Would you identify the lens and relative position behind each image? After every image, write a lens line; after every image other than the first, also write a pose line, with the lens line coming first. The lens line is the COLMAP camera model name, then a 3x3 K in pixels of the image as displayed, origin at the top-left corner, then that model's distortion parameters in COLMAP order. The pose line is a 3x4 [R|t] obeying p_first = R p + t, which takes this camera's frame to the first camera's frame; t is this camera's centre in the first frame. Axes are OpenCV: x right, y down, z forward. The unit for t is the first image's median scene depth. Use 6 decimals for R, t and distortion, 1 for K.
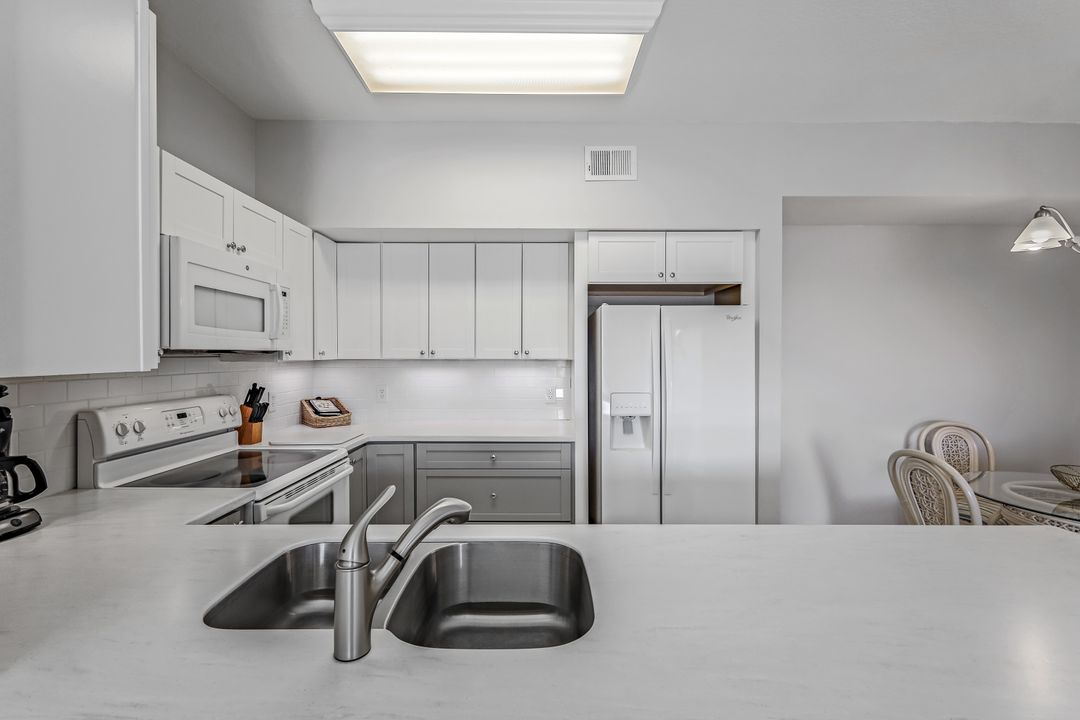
lens RADIAL K [[472.3, 0, 535.4], [0, 472.3, 354.7], [0, 0, 1]] dist [-0.000619, 0.001883]
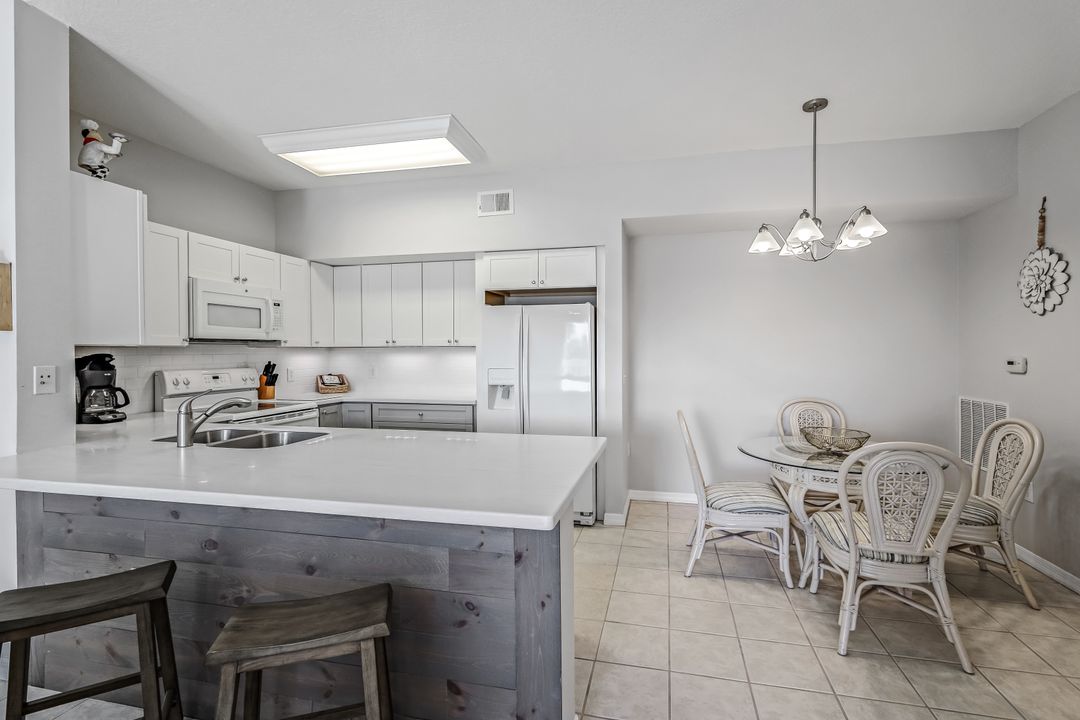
lens RADIAL K [[472.3, 0, 548.2], [0, 472.3, 351.9], [0, 0, 1]] dist [-0.000619, 0.001883]
pose [[0.977524, -0.004531, -0.210774, 0.637449], [0.005465, 0.999978, 0.003851, 0.027816], [0.210751, -0.004917, 0.977527, -0.342528]]
